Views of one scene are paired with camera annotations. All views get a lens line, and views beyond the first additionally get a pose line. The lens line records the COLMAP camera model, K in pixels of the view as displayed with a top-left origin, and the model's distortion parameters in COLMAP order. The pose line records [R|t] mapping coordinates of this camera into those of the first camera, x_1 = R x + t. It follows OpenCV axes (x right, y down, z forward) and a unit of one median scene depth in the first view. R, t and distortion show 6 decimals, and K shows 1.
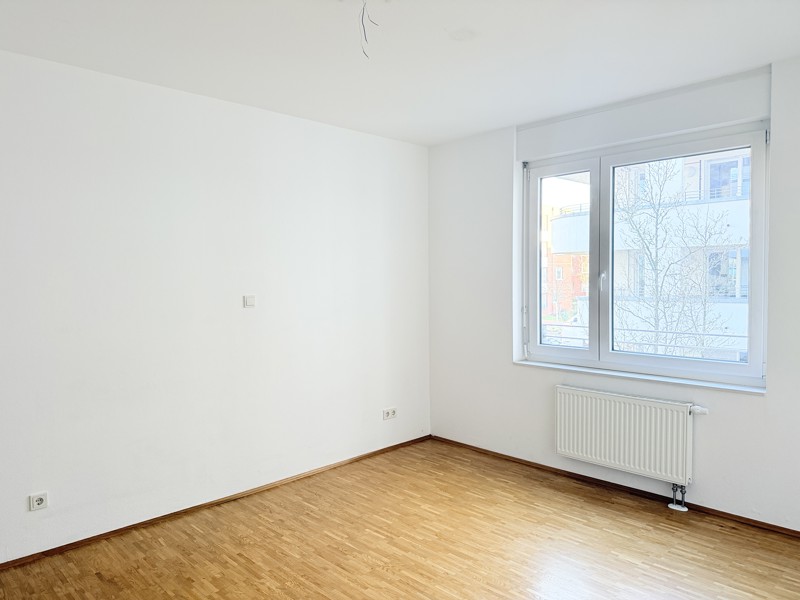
lens RADIAL K [[557.4, 0, 400.0], [0, 557.4, 300.0], [0, 0, 1]] dist [0.094462, -0.113210]
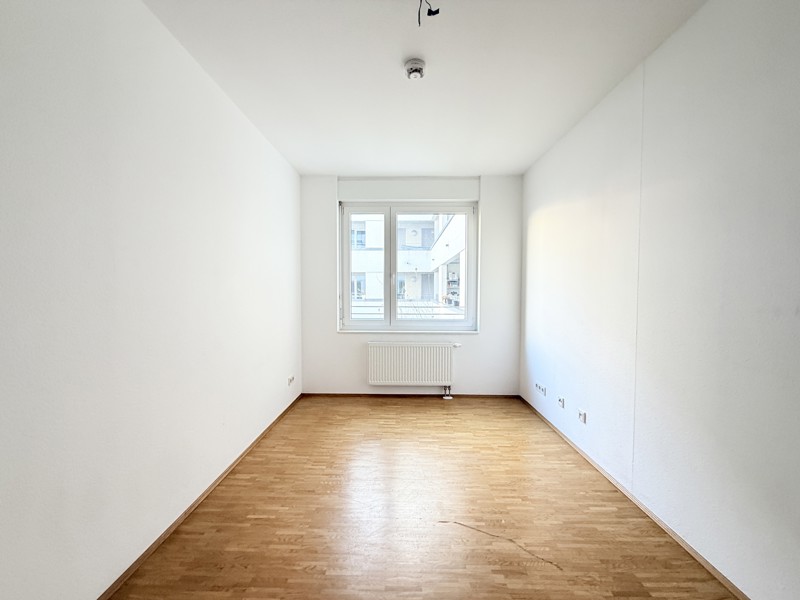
lens RADIAL K [[314.5, 0, 400.0], [0, 314.5, 300.0], [0, 0, 1]] dist [0.026592, -0.000110]
pose [[0.711428, -0.023178, 0.702377, -0.298003], [0.013703, 0.999723, 0.019111, 0.010961], [-0.702626, -0.003972, 0.711548, 0.293250]]
